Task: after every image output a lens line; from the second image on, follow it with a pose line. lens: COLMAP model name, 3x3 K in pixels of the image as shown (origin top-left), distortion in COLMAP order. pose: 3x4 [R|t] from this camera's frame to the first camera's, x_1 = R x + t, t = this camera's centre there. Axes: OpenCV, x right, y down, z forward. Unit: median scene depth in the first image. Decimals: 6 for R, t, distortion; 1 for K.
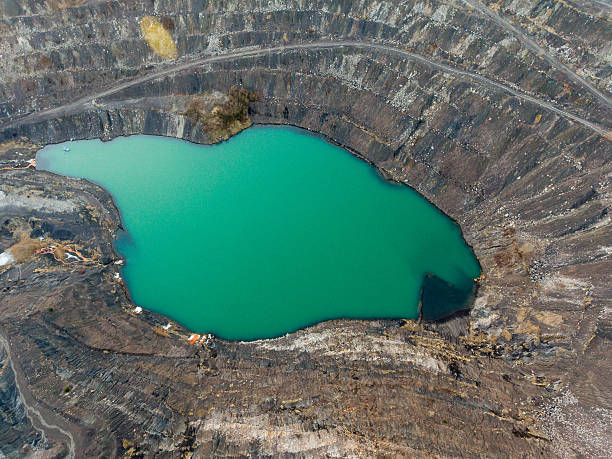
lens RADIAL K [[358.0, 0, 305.4], [0, 358.0, 232.9], [0, 0, 1]] dist [-0.000311, -0.004082]
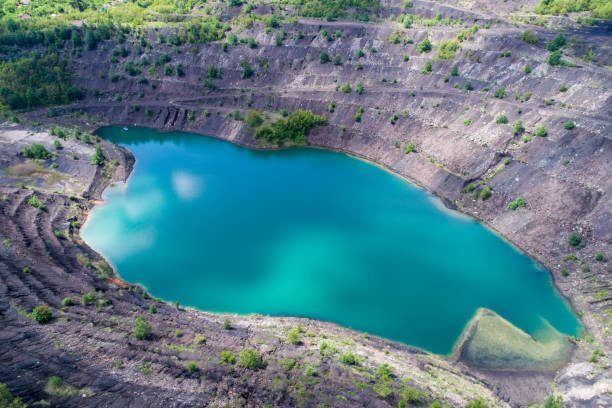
lens RADIAL K [[410.2, 0, 305.4], [0, 410.2, 203.7], [0, 0, 1]] dist [-0.004017, 0.005336]
pose [[0.936304, 0.197571, -0.290346, 0.204064], [-0.319933, 0.820824, -0.473170, 0.363456], [0.144838, 0.535922, 0.831751, 0.254742]]
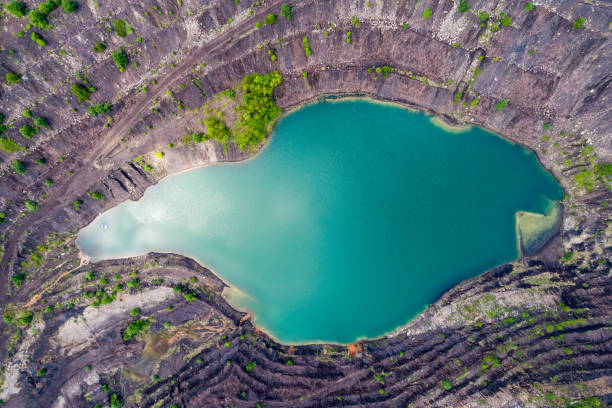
lens RADIAL K [[411.6, 0, 303.3], [0, 411.6, 204.4], [0, 0, 1]] dist [-0.003411, 0.004962]
pose [[0.917052, -0.398639, 0.010127, -0.234860], [0.345134, 0.806174, 0.480589, -0.669102], [-0.199746, -0.437230, 0.876887, 0.048613]]
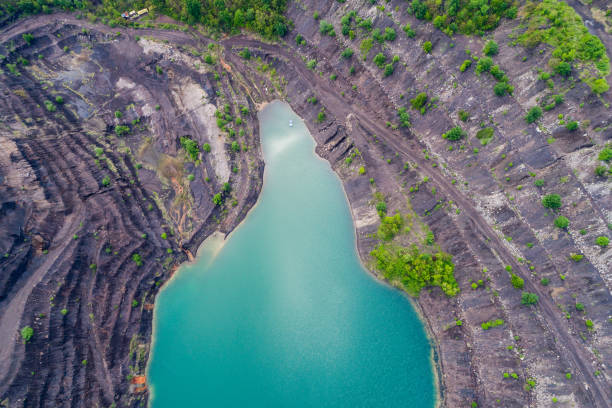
lens RADIAL K [[411.6, 0, 305.3], [0, 411.6, 201.5], [0, 0, 1]] dist [-0.002752, 0.005137]
pose [[0.392339, 0.870595, -0.296874, -0.185566], [-0.814446, 0.478802, 0.327760, -0.578952], [0.427490, 0.113195, 0.896905, 0.102792]]
